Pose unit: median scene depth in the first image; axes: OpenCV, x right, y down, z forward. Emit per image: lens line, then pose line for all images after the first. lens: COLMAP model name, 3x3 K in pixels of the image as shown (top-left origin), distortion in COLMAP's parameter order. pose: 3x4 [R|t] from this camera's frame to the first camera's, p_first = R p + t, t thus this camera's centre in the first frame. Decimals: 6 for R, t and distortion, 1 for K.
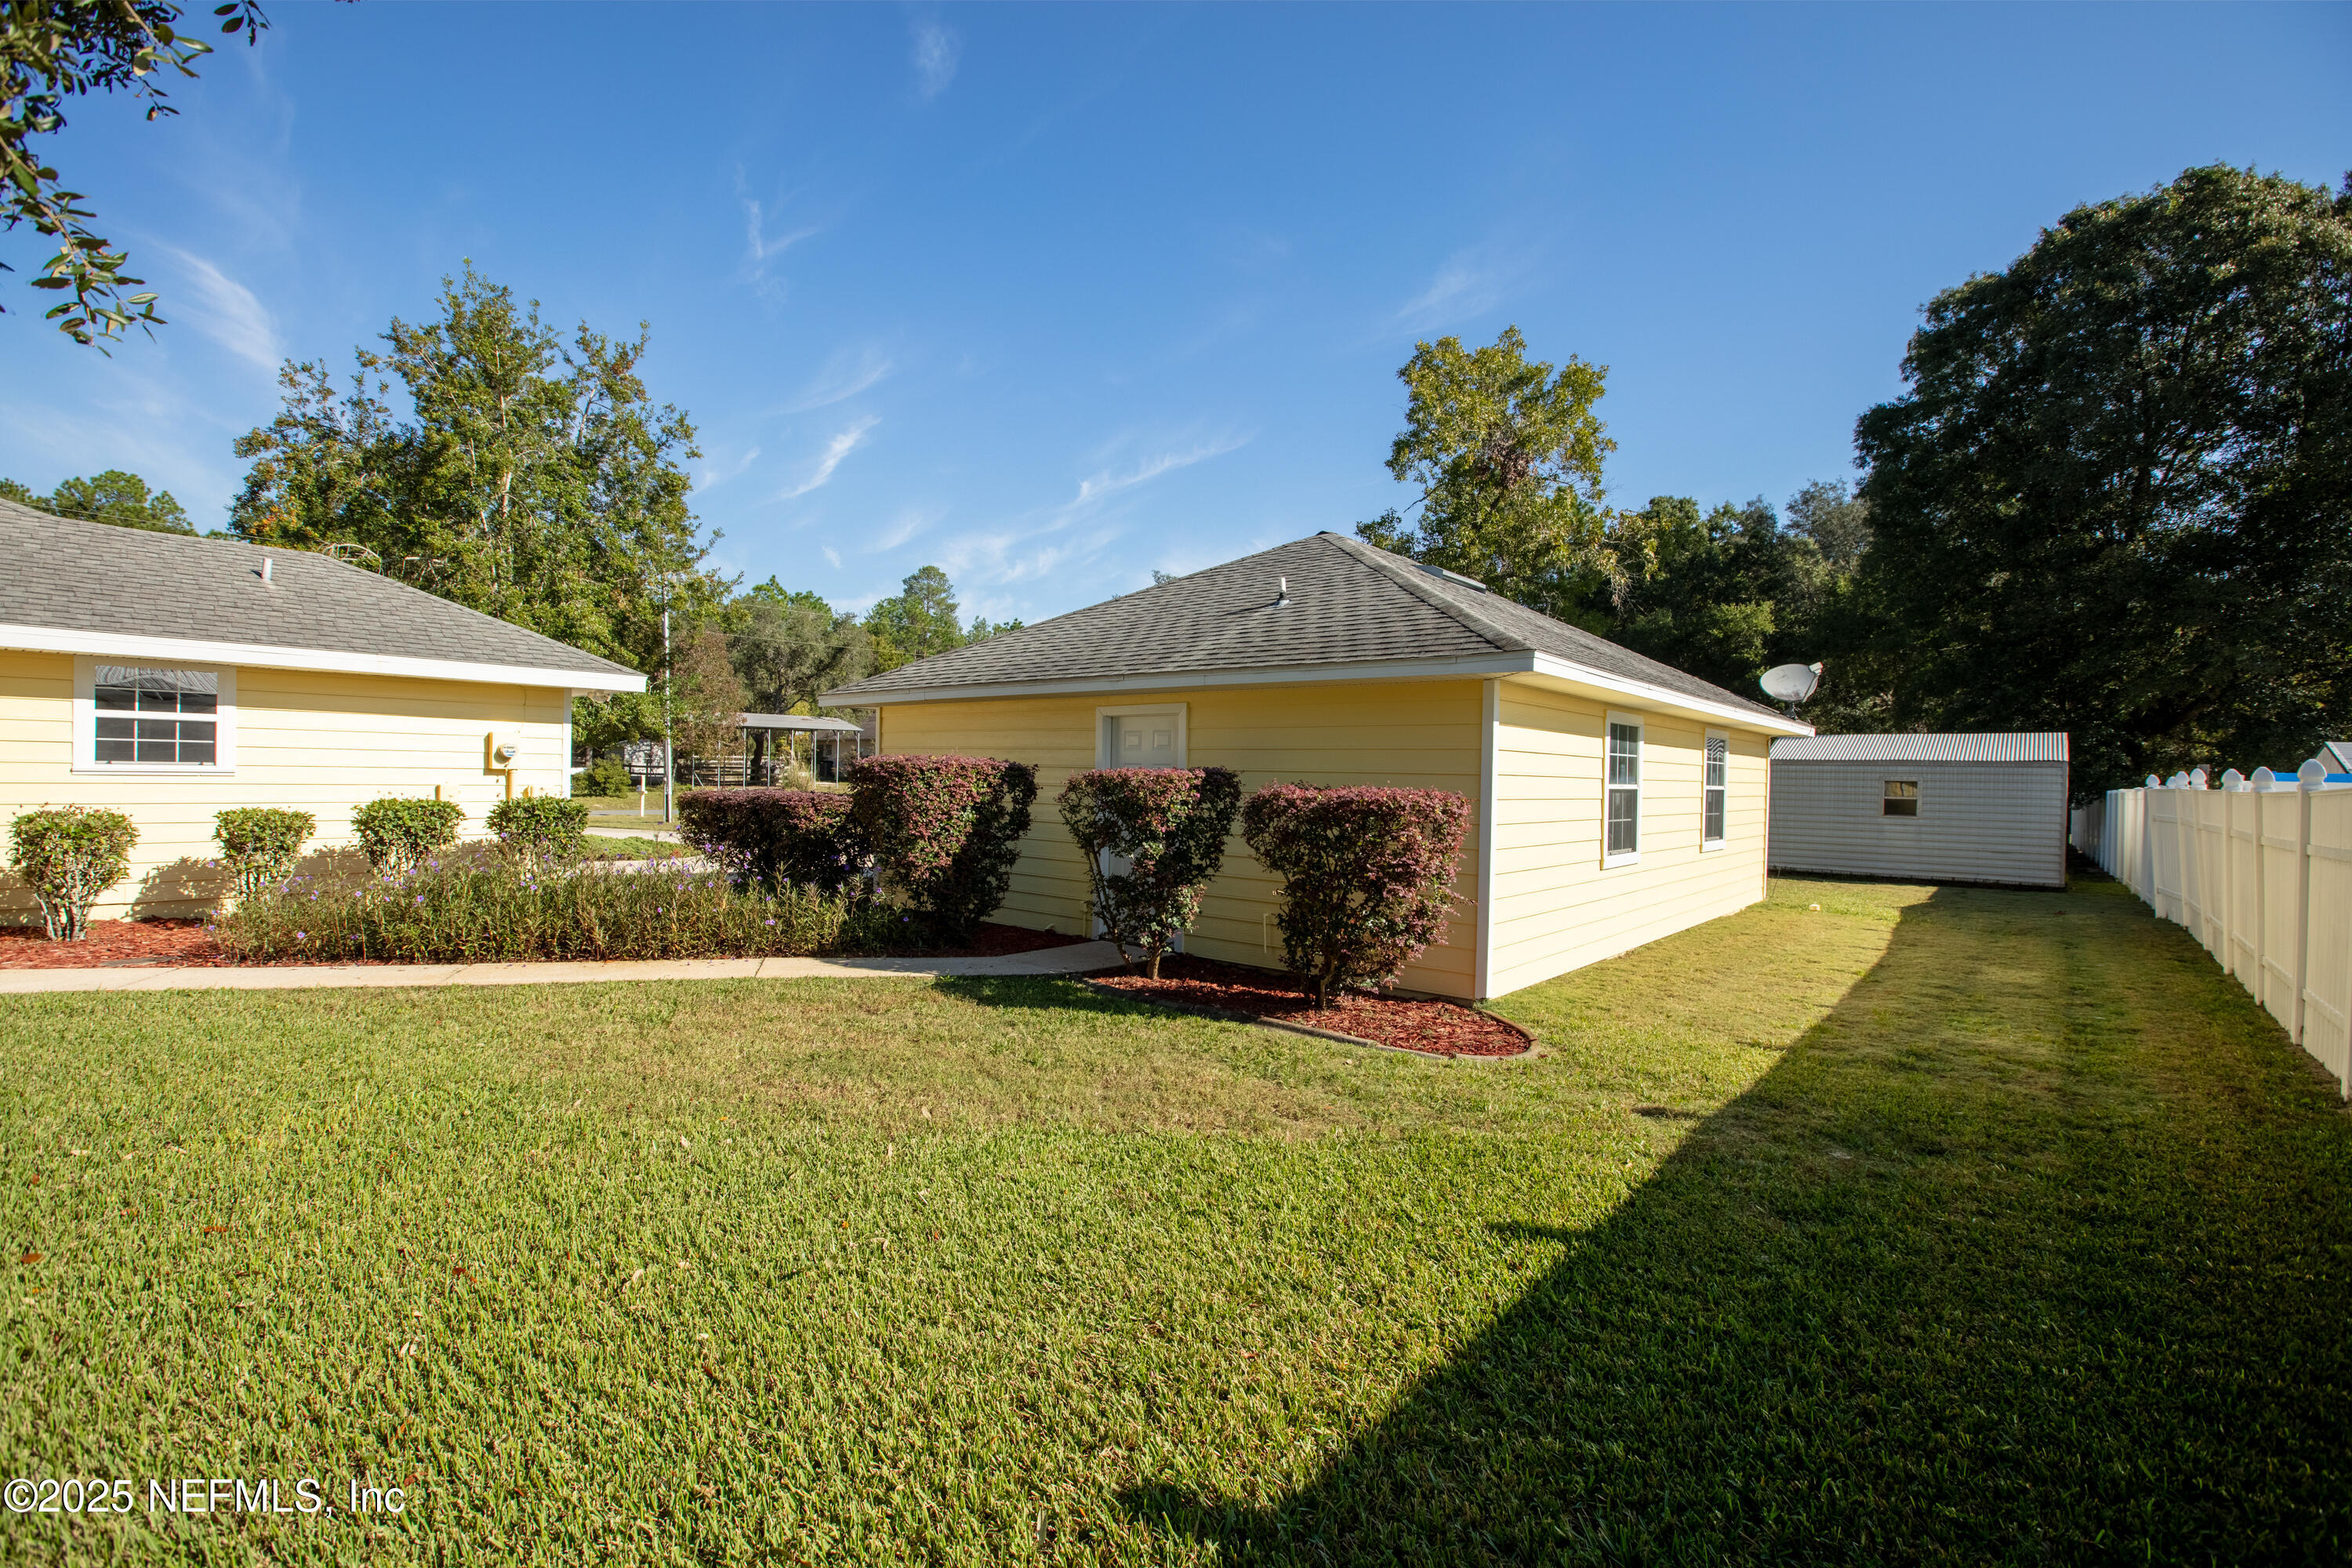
lens RADIAL K [[1078.2, 0, 1164.6], [0, 1078.2, 770.7], [0, 0, 1]] dist [-0.006120, -0.000852]
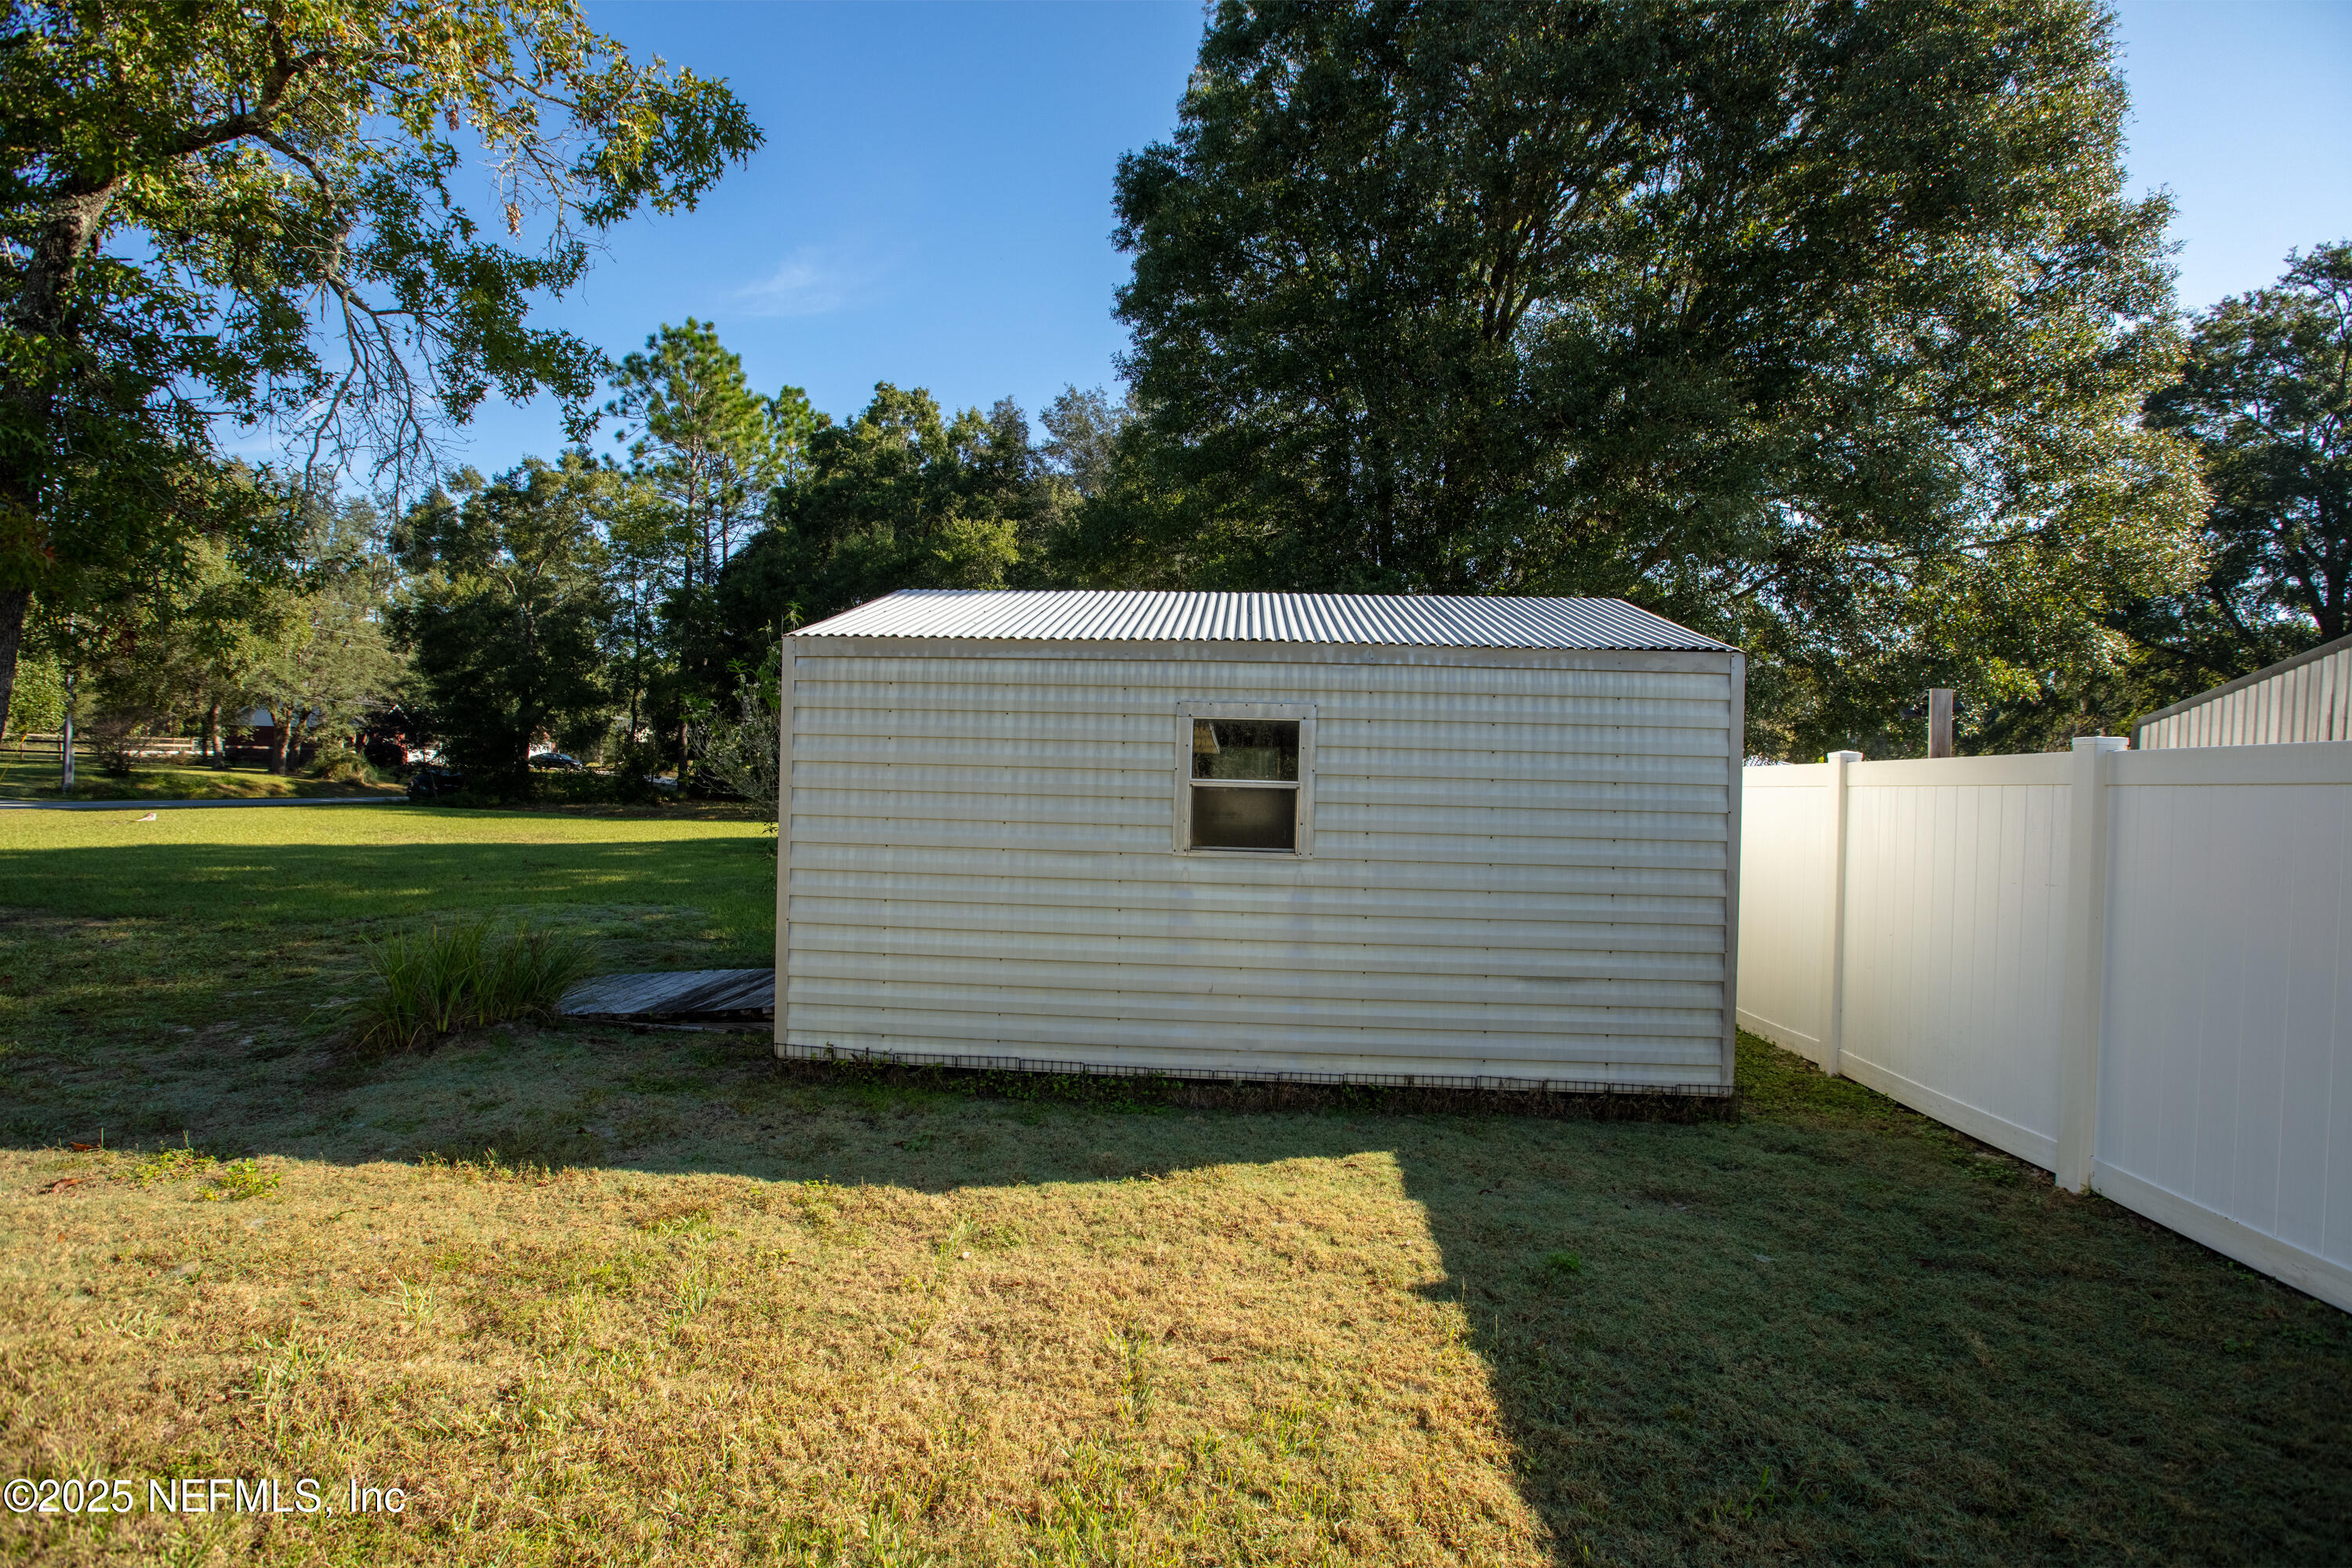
lens RADIAL K [[1078.2, 0, 1164.6], [0, 1078.2, 770.7], [0, 0, 1]] dist [-0.006120, -0.000852]
pose [[0.816044, 0.008532, 0.577926, 0.228180], [-0.008282, 0.999961, -0.003069, 0.011213], [-0.577930, -0.002282, 0.816083, 0.350753]]
